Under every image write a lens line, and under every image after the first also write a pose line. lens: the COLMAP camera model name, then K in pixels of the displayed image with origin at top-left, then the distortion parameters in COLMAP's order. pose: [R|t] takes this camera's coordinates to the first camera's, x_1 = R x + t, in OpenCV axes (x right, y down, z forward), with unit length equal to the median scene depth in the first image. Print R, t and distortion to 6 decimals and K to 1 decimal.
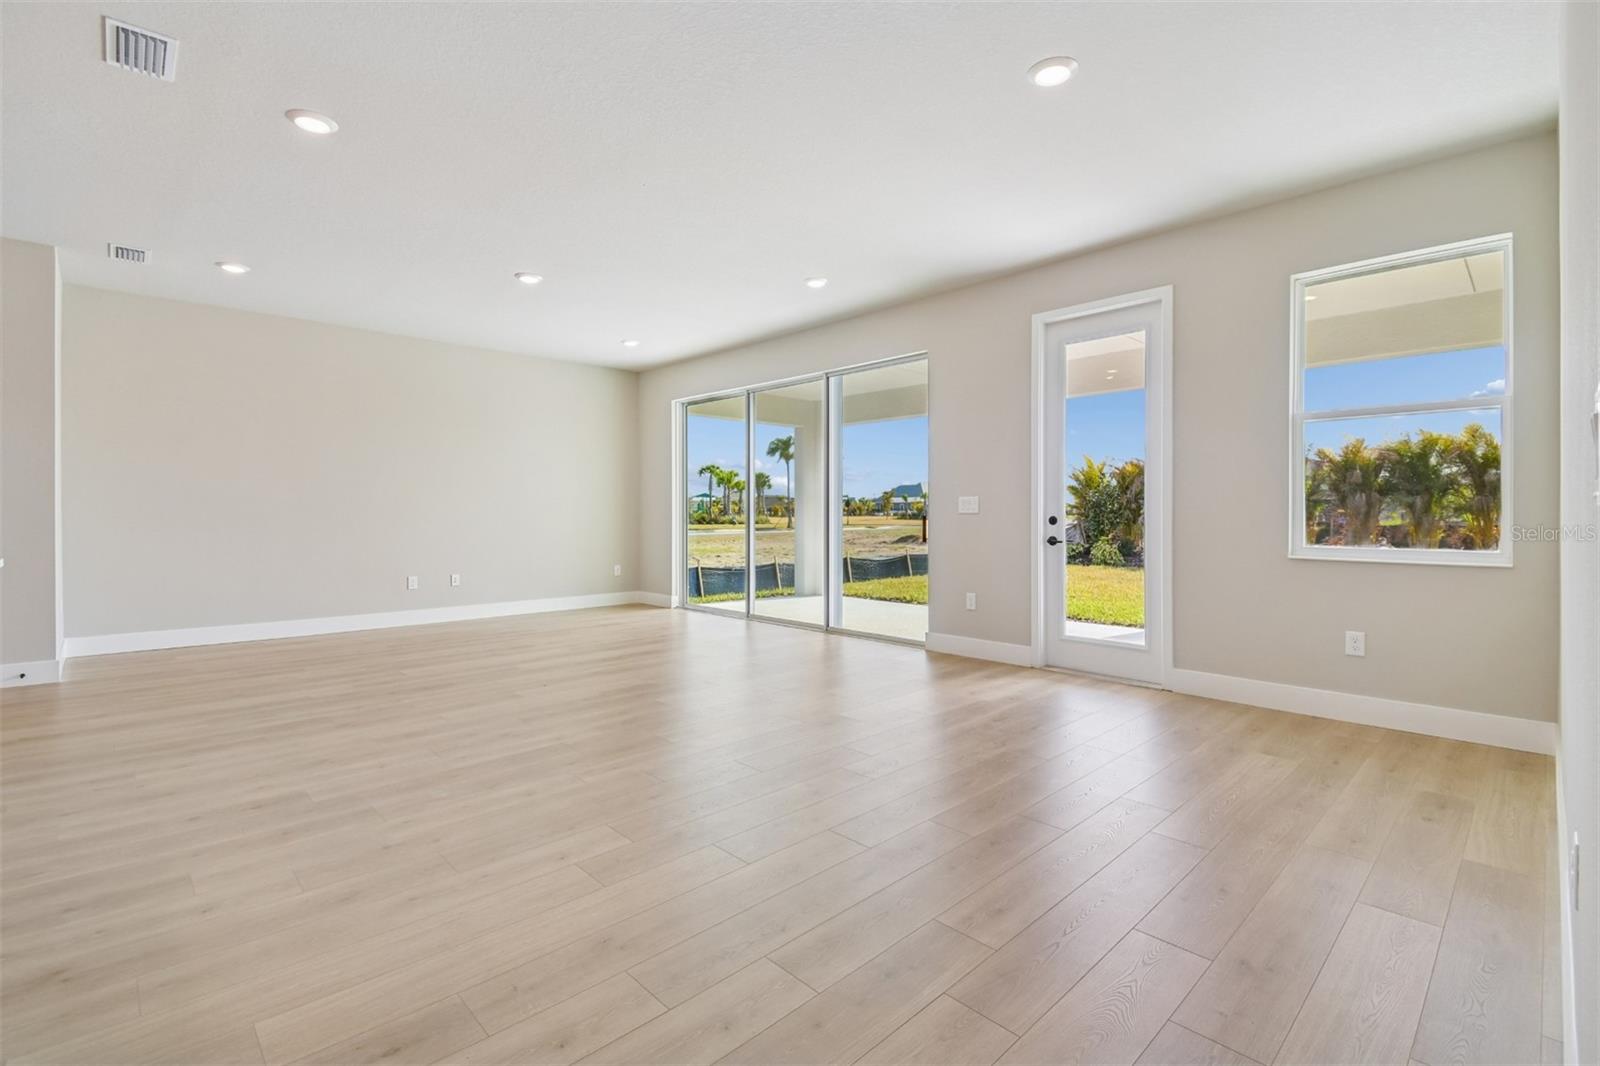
lens RADIAL K [[714.1, 0, 807.6], [0, 714.1, 523.3], [0, 0, 1]] dist [0.035364, -0.023125]
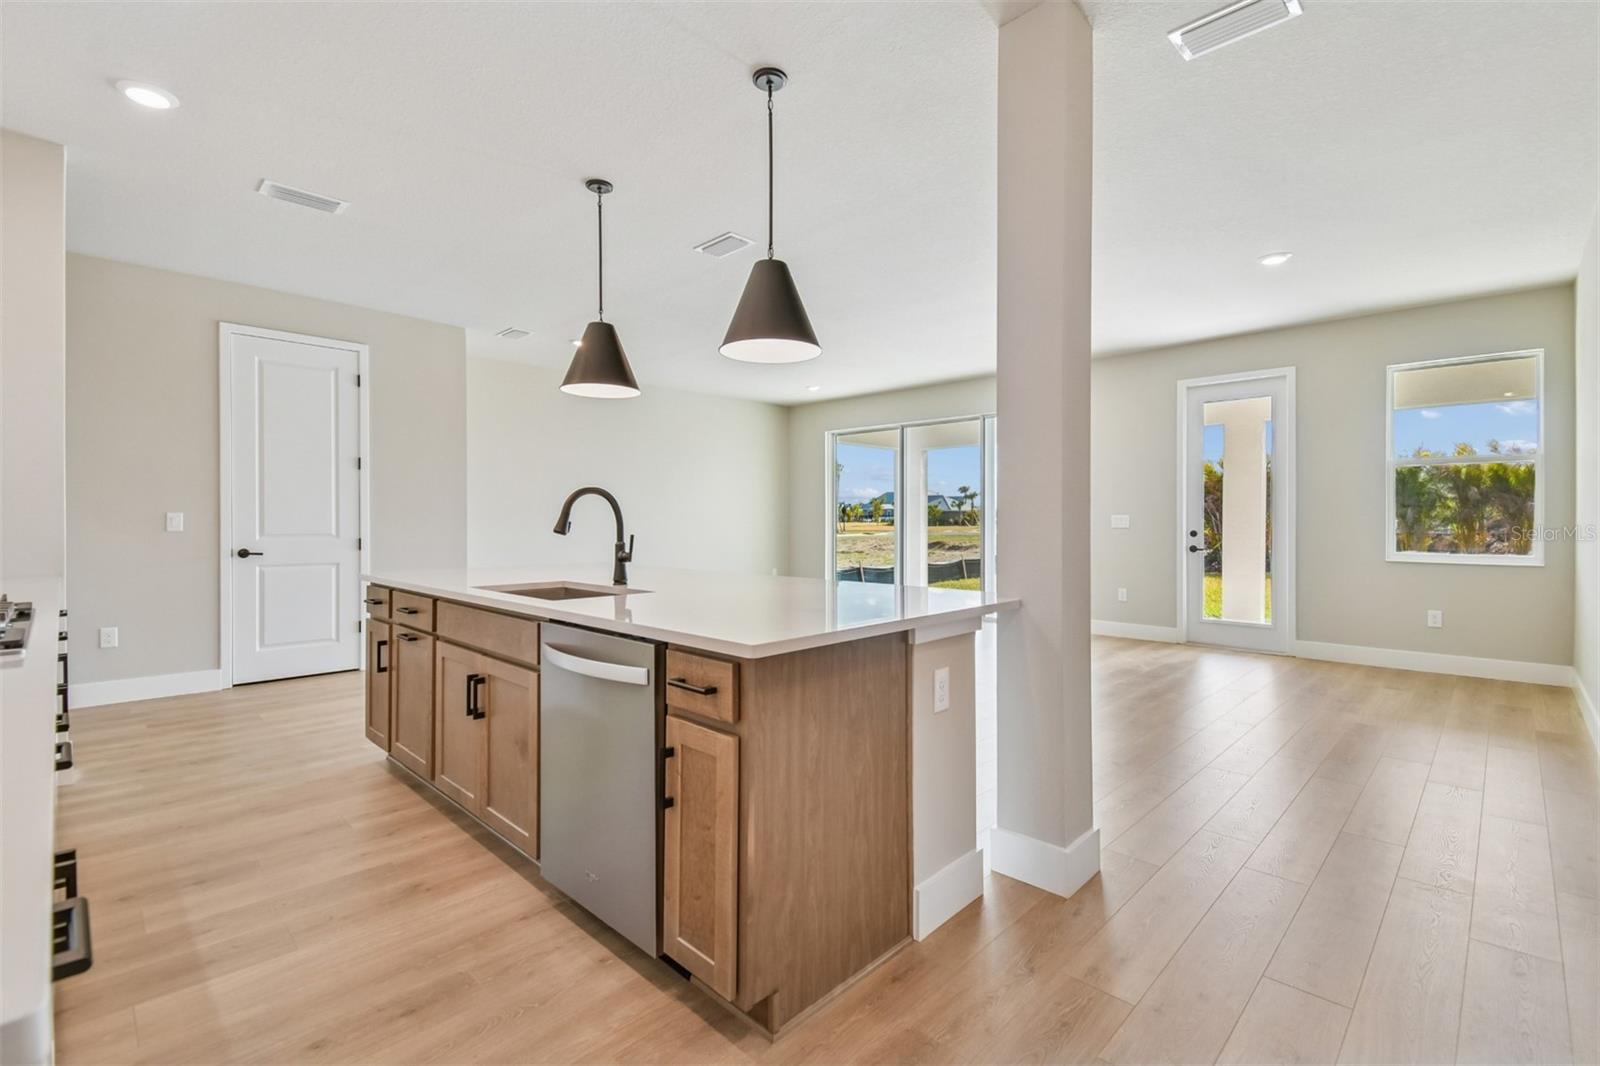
lens RADIAL K [[714.1, 0, 807.6], [0, 714.1, 523.3], [0, 0, 1]] dist [0.035364, -0.023125]
pose [[0.999369, 0.000297, 0.035520, -0.422477], [-0.000022, 0.999970, -0.007747, -0.012638], [-0.035521, 0.007741, 0.999339, -0.316049]]
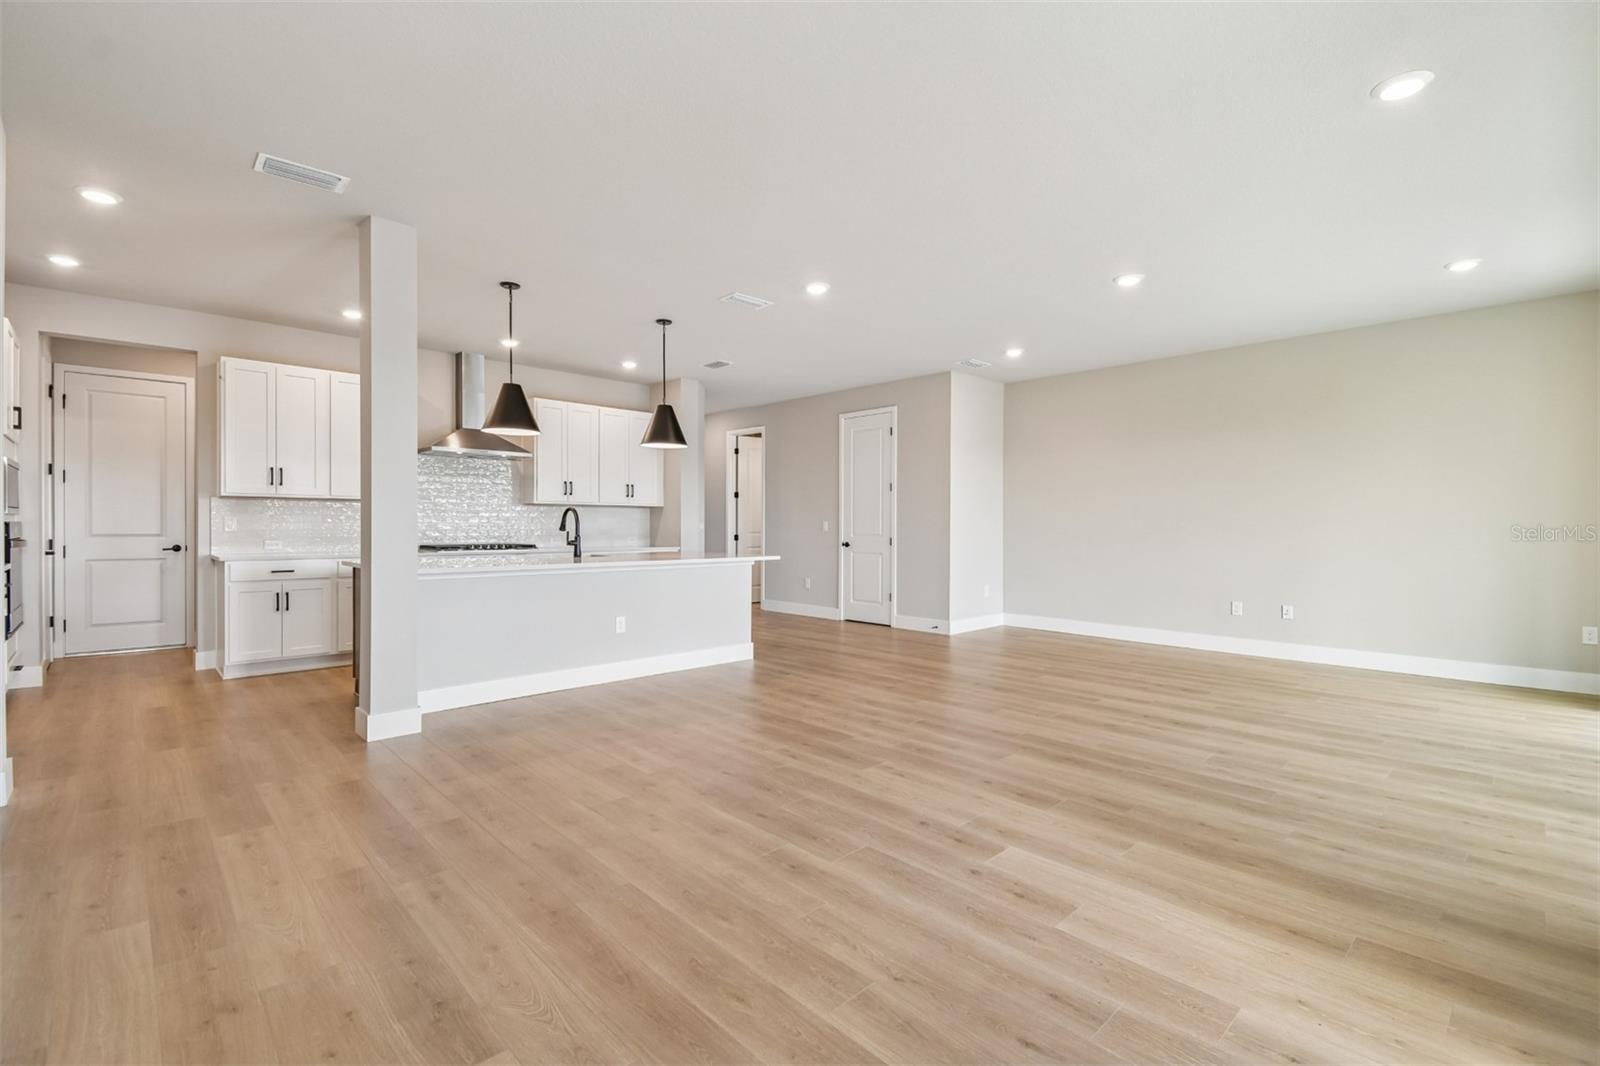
lens RADIAL K [[734.3, 0, 867.4], [0, 734.3, 519.1], [0, 0, 1]] dist [0.034732, -0.000843]
pose [[0.037972, -0.003487, -0.999273, 0.605809], [-0.013742, 0.999898, -0.004011, -0.038370], [0.999184, 0.013885, 0.037920, 0.648069]]
